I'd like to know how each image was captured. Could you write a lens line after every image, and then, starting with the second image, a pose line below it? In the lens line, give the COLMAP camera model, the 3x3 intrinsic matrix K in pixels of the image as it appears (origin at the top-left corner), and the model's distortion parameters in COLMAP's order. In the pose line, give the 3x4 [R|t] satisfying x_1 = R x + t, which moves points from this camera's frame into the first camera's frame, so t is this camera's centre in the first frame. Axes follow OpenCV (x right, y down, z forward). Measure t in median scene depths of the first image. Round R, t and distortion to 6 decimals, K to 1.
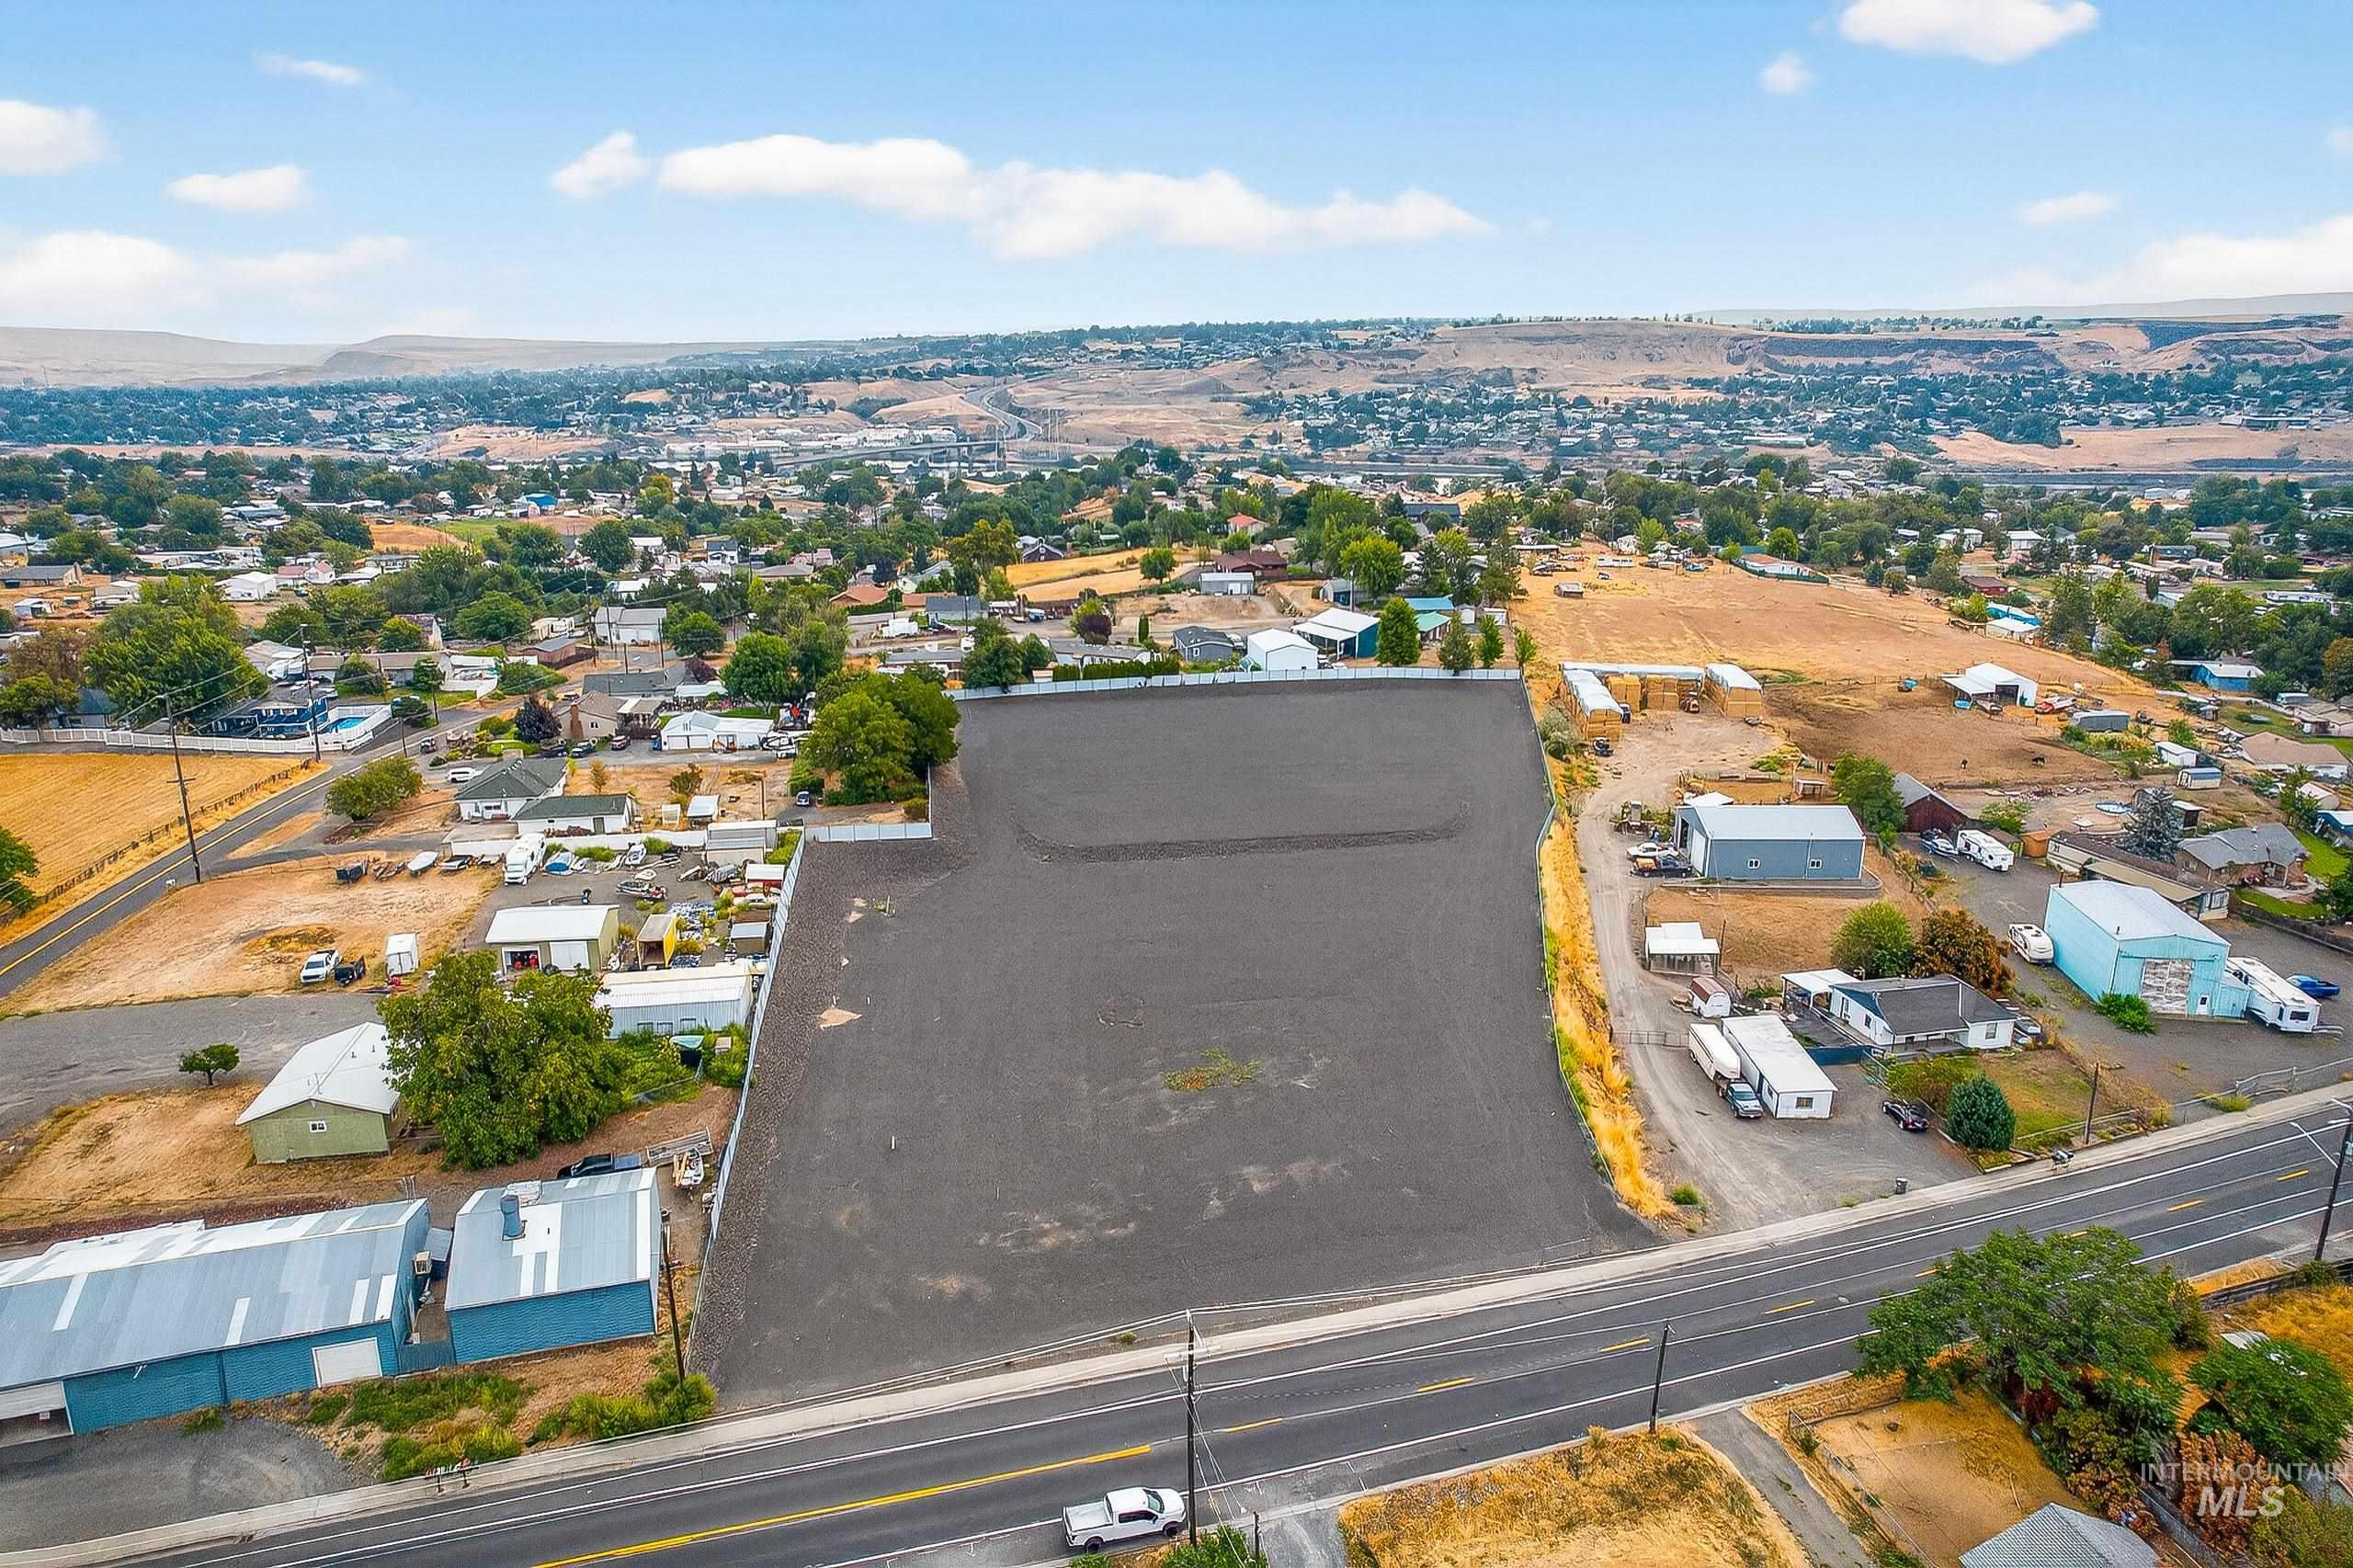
lens RADIAL K [[1505.3, 0, 1191.8], [0, 1505.3, 778.0], [0, 0, 1]] dist [-0.077094, 0.069745]
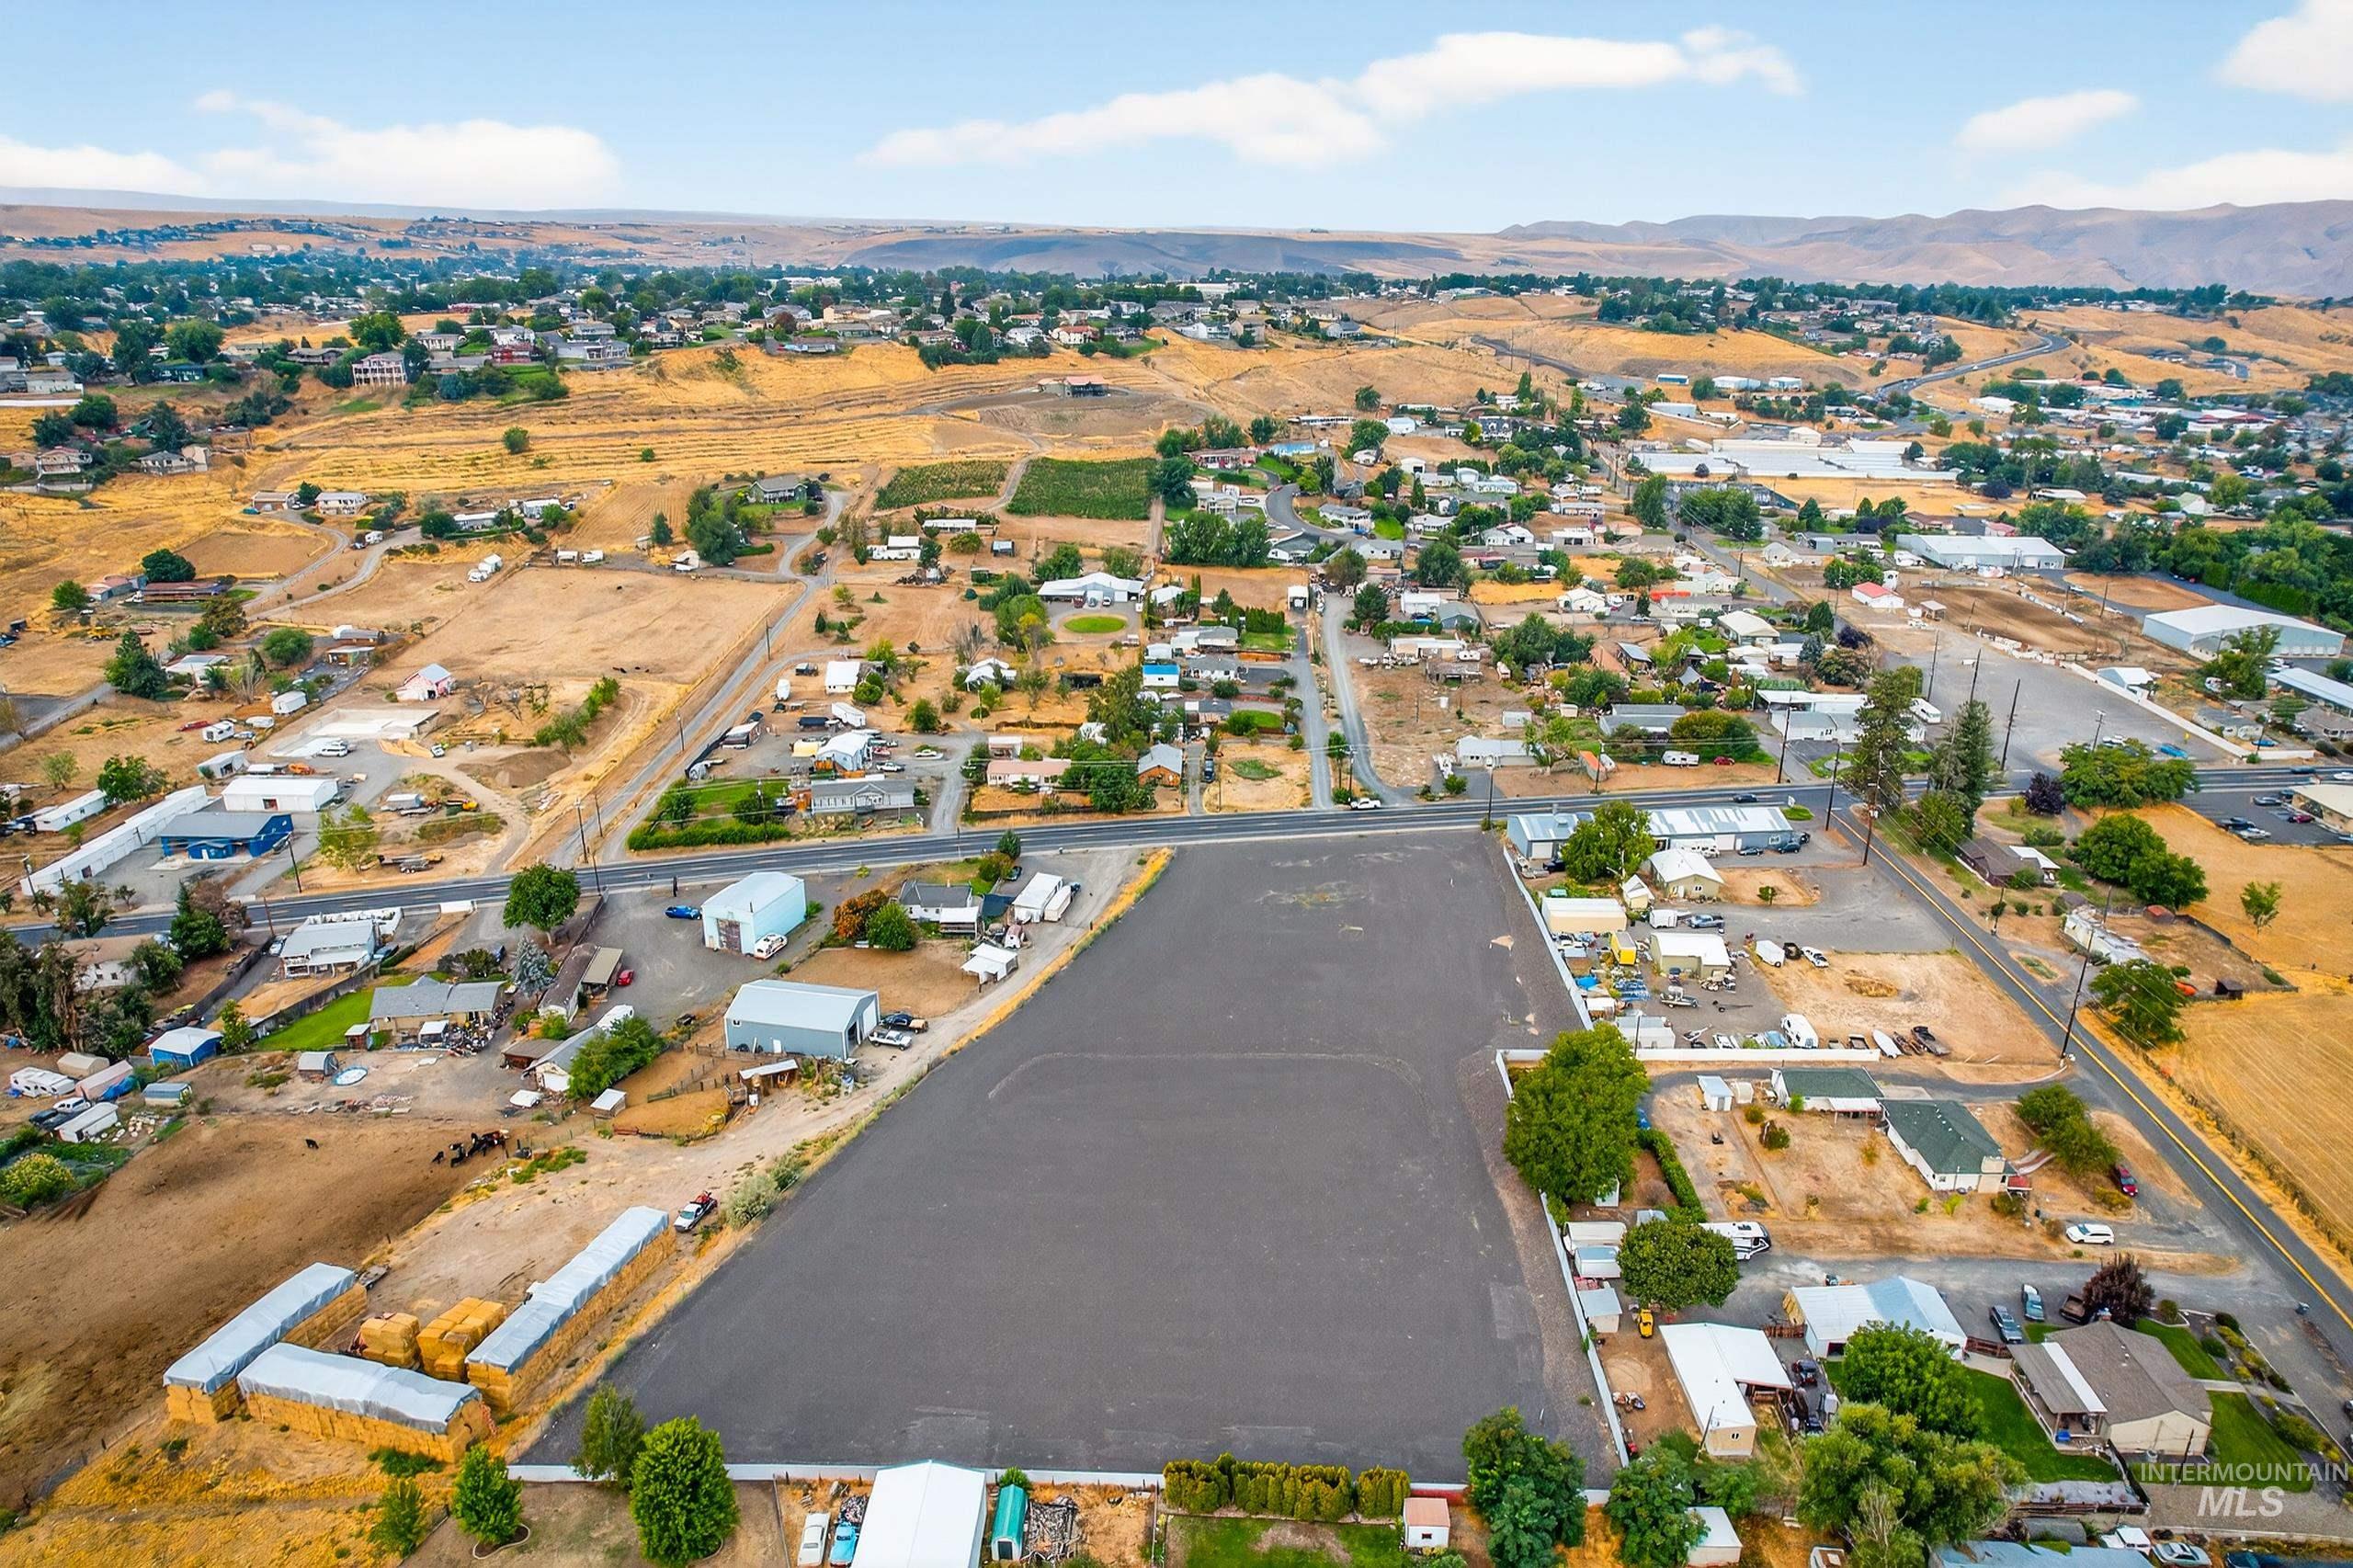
lens RADIAL K [[1505.3, 0, 1192.7], [0, 1505.3, 782.6], [0, 0, 1]] dist [-0.077094, 0.069745]
pose [[-0.980845, -0.073271, 0.180482, -0.091510], [0.043774, 0.819941, 0.570772, -0.553480], [-0.189806, 0.567739, -0.801028, 1.255096]]
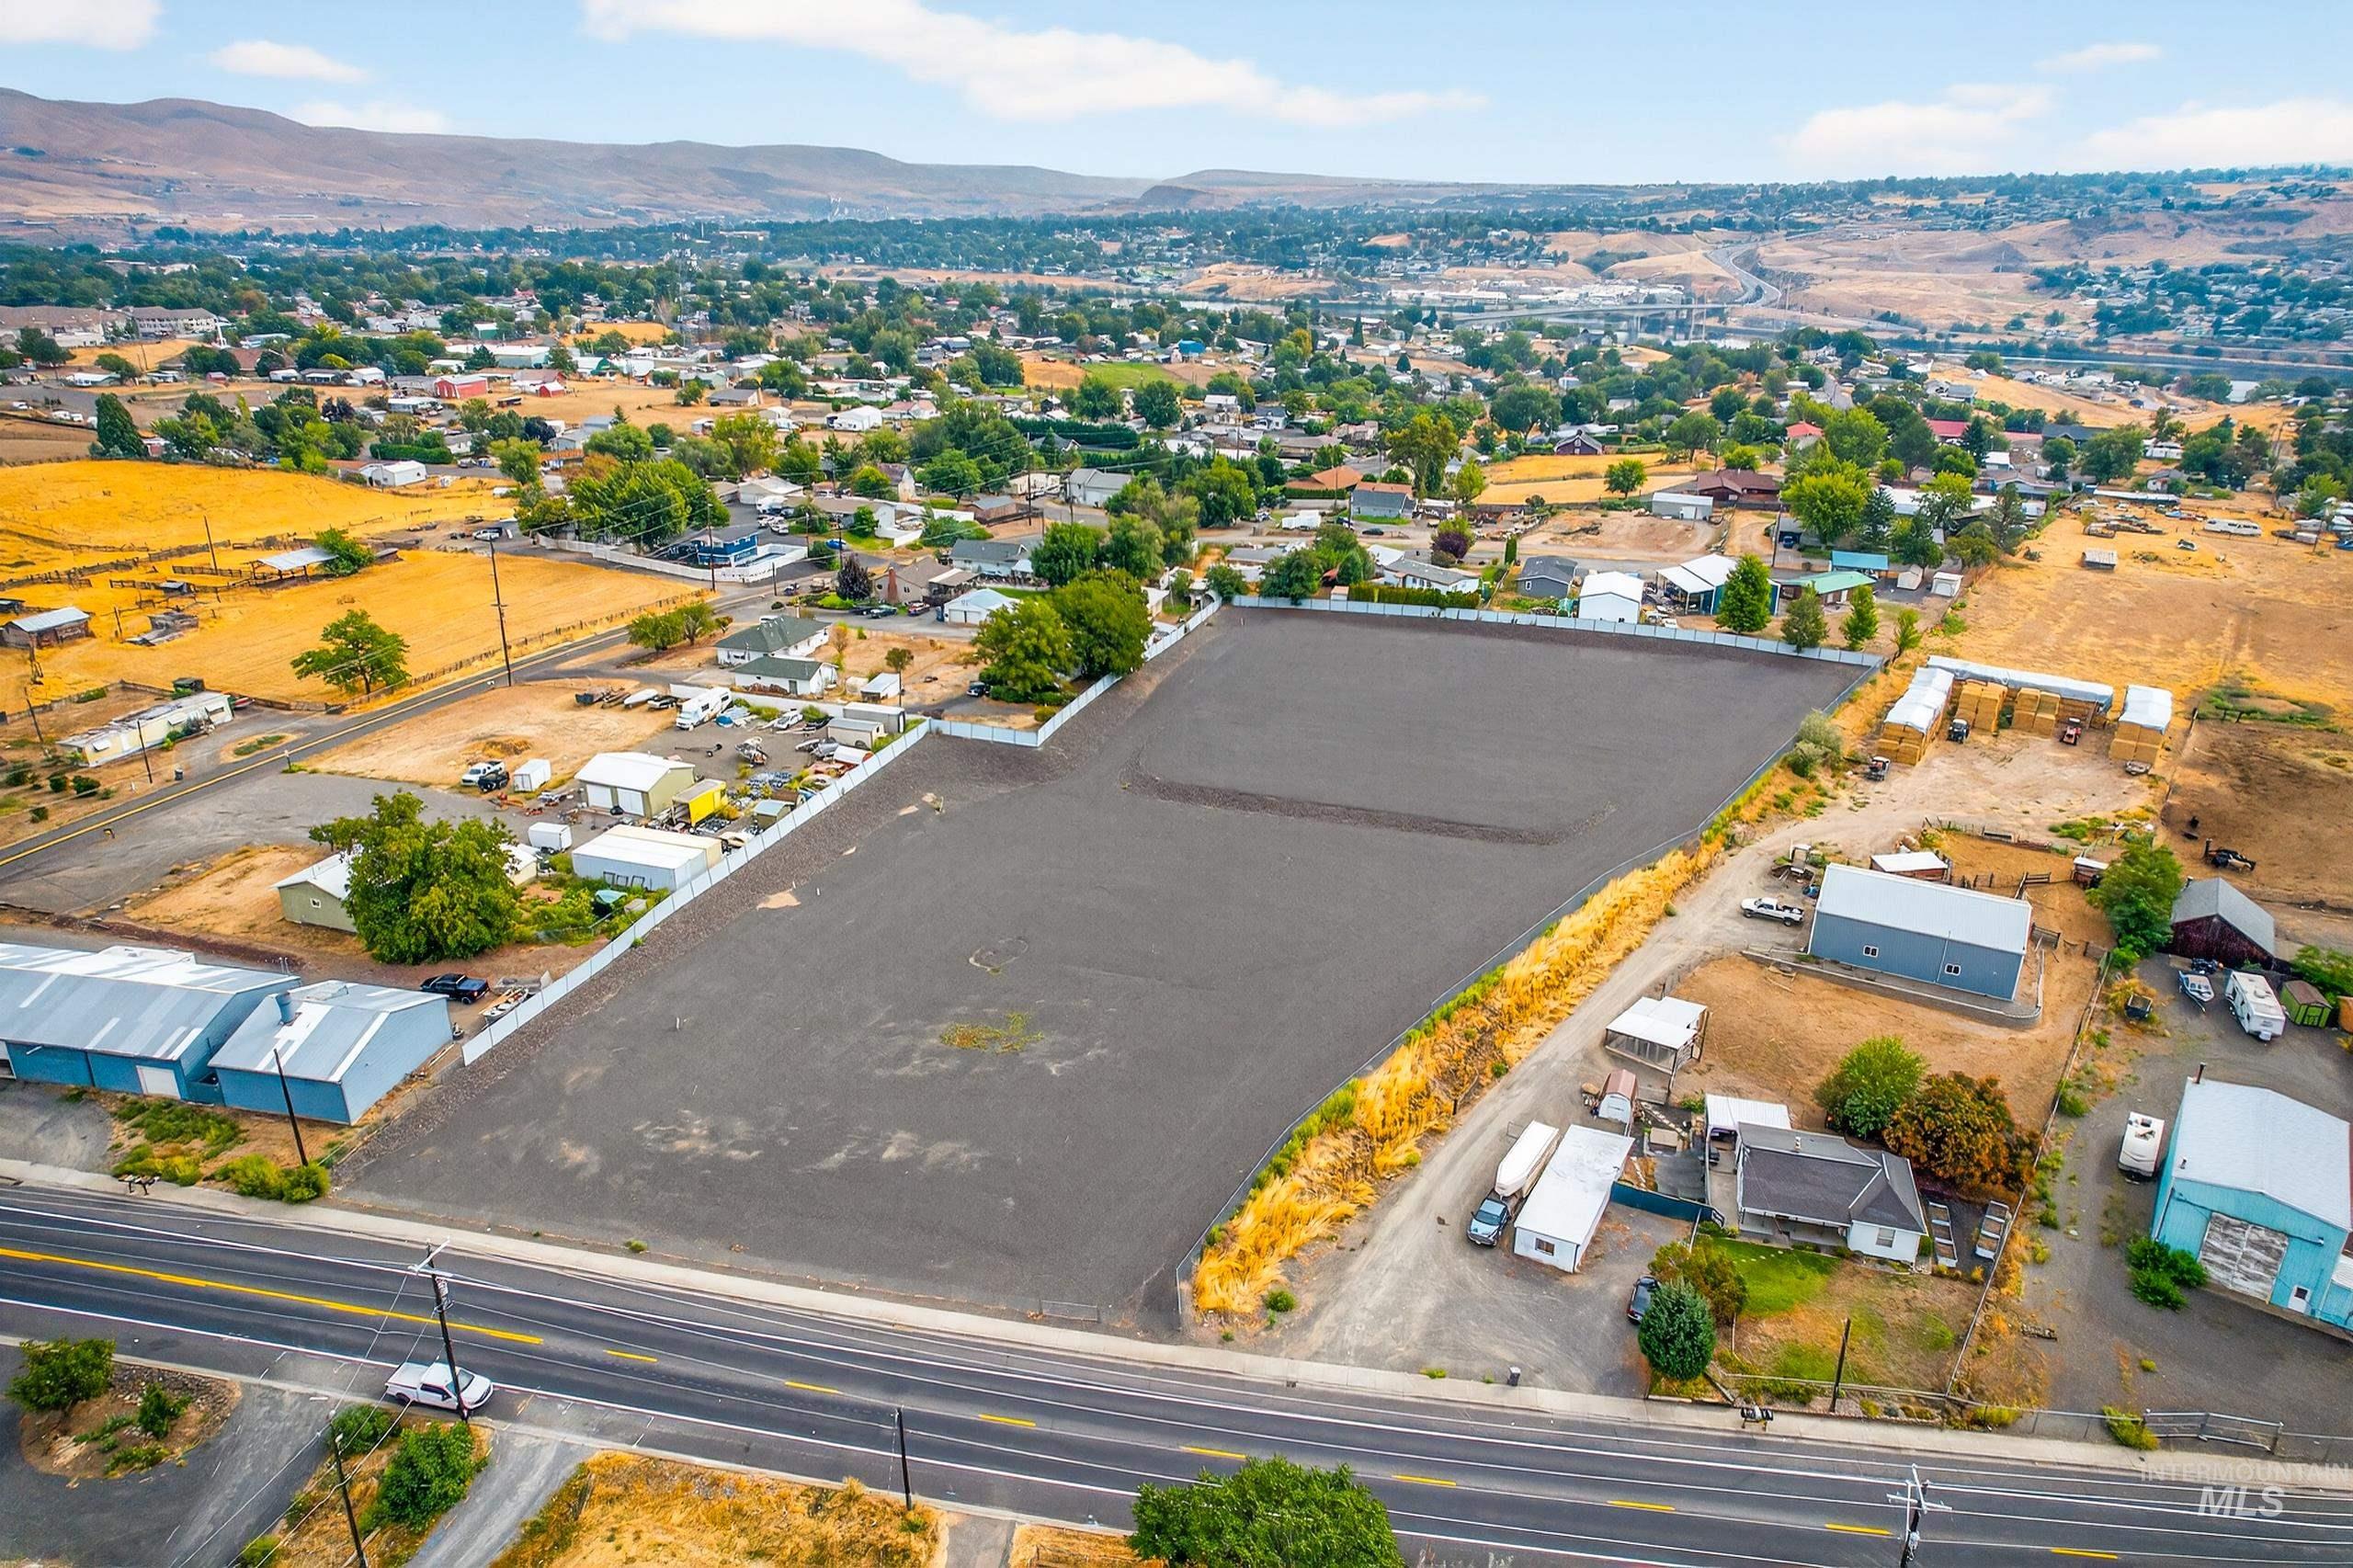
lens RADIAL K [[1505.3, 0, 1191.5], [0, 1505.3, 778.5], [0, 0, 1]] dist [-0.077094, 0.069745]
pose [[0.880639, 0.181033, -0.437837, 0.260879], [-0.137957, 0.982057, 0.128574, -0.059994], [0.453258, -0.052825, 0.889813, 0.073806]]
